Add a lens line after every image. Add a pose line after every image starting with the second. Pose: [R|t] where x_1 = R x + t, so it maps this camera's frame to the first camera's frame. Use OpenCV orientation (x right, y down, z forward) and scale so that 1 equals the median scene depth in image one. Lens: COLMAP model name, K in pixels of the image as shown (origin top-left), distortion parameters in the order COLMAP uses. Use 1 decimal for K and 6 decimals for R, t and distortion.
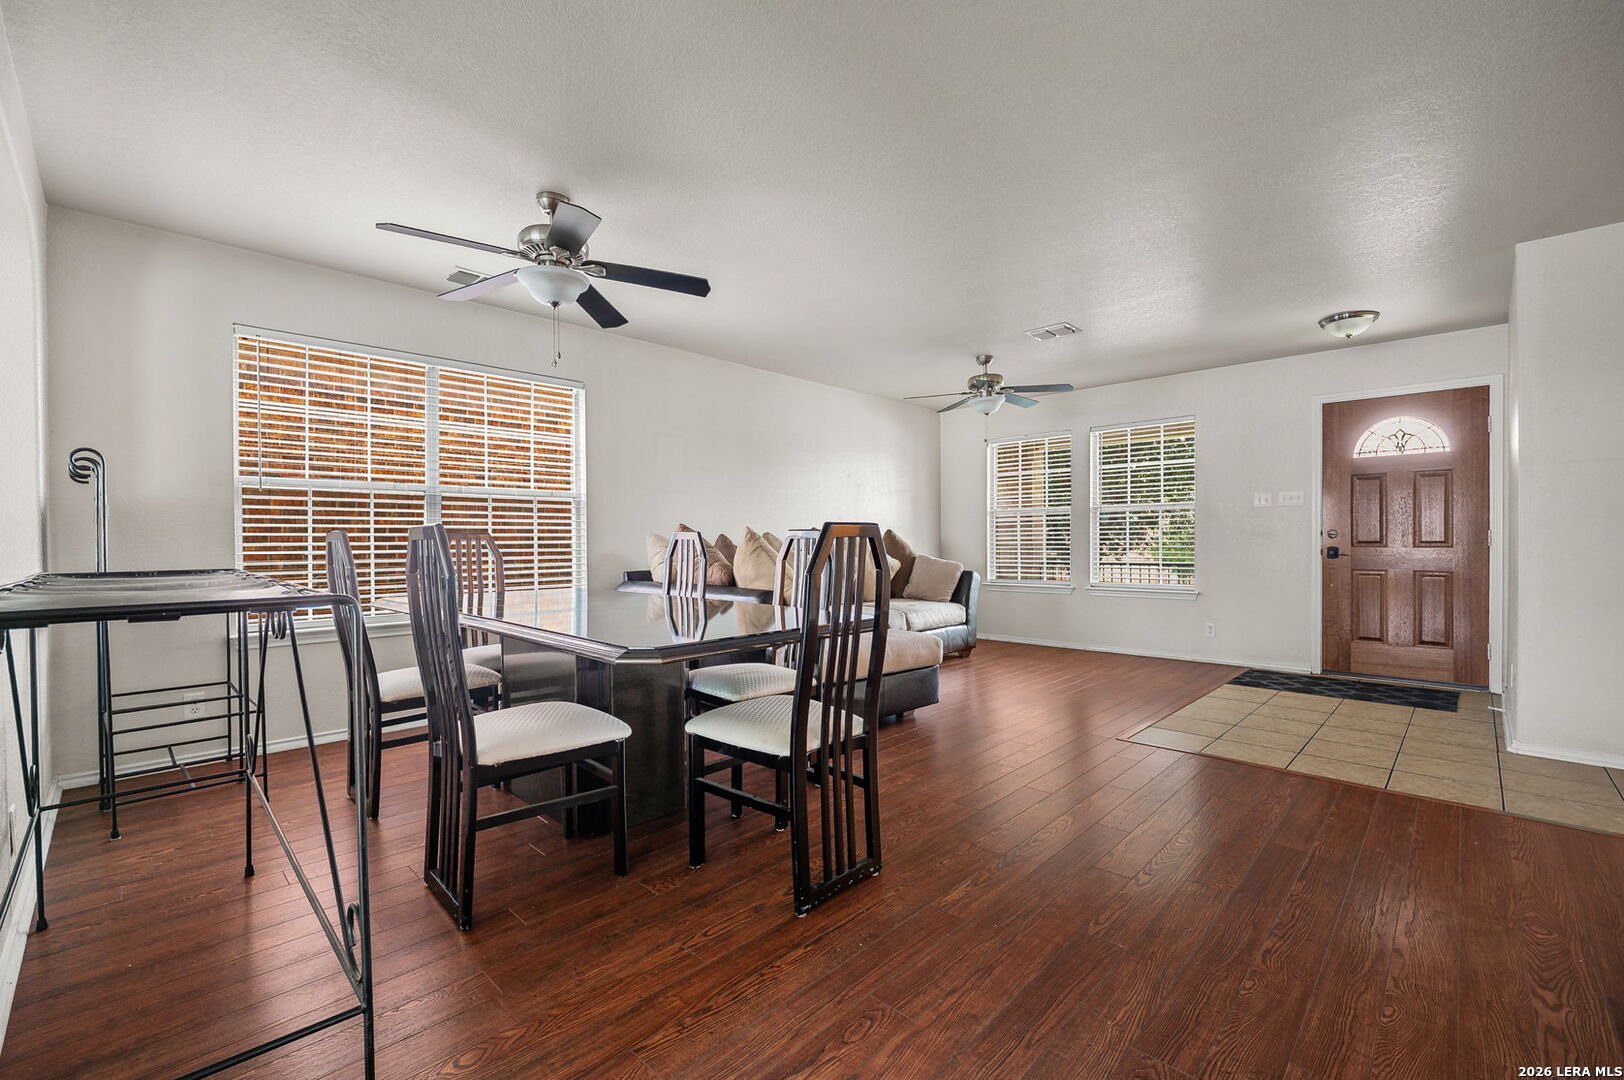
lens RADIAL K [[691.5, 0, 812.4], [0, 691.5, 548.1], [0, 0, 1]] dist [-0.015024, 0.000919]
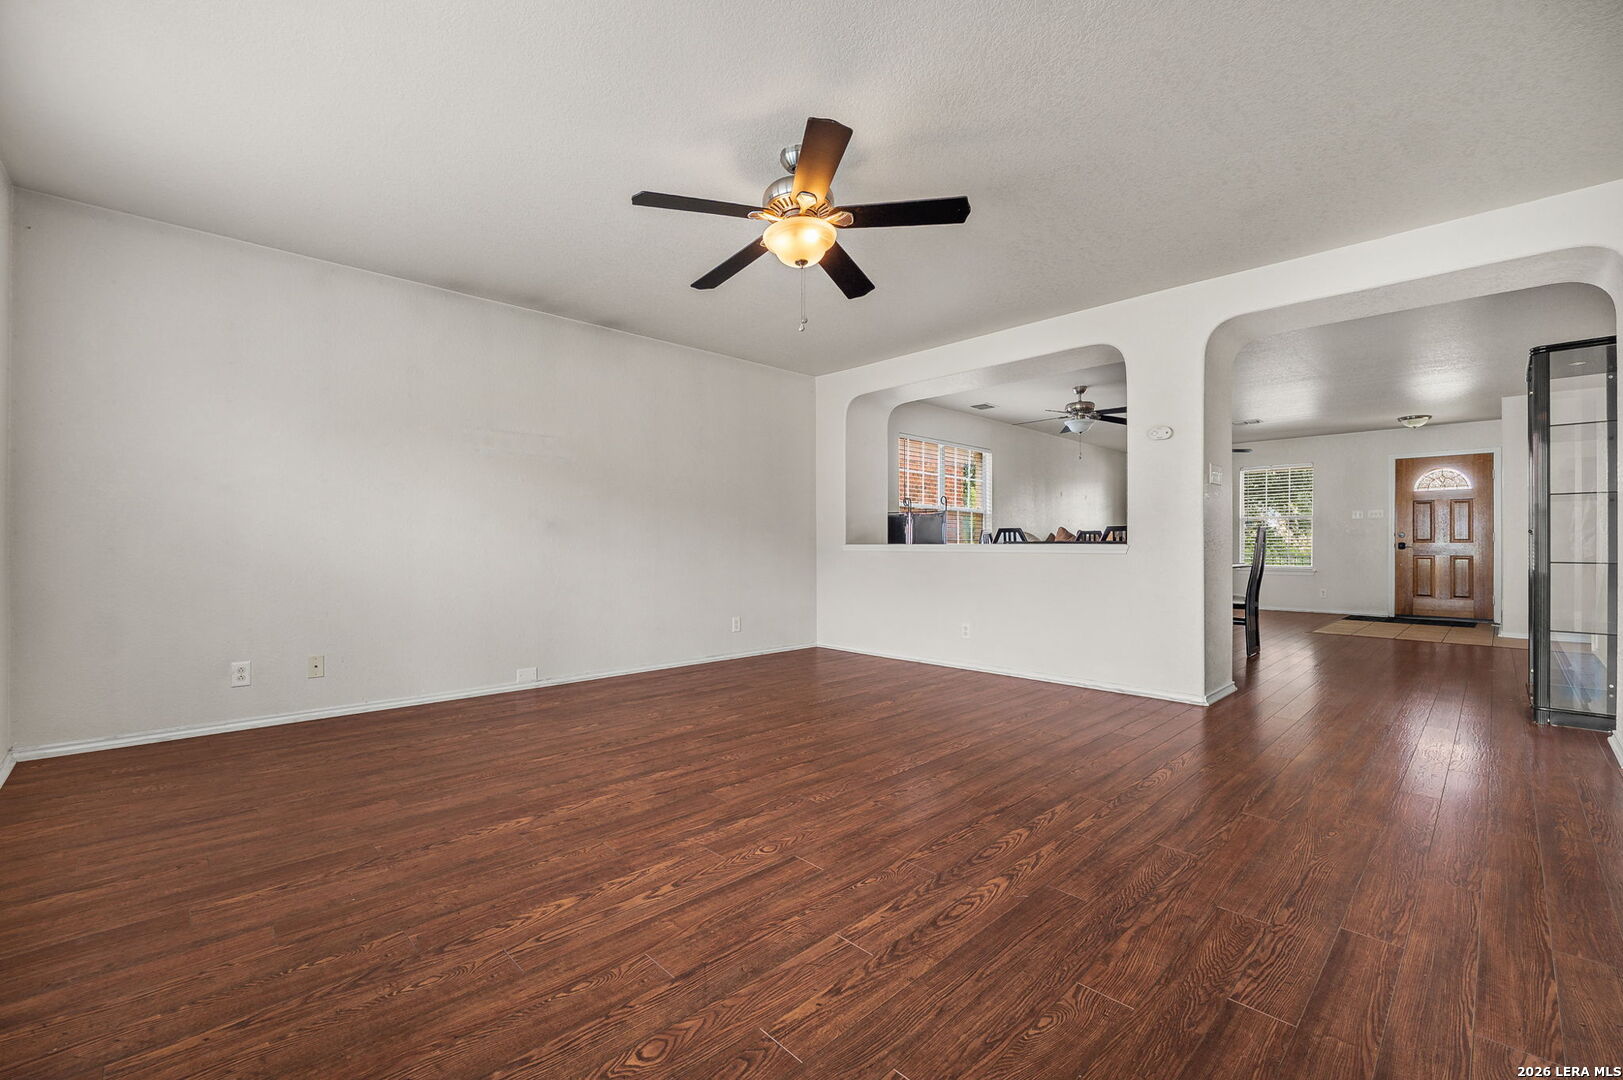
lens RADIAL K [[691.1, 0, 796.7], [0, 691.1, 544.1], [0, 0, 1]] dist [-0.015024, 0.000919]
pose [[0.999647, 0.004174, -0.026228, -0.736097], [-0.004366, 0.999964, -0.007277, 0.022085], [0.026197, 0.007389, 0.999630, -0.777308]]
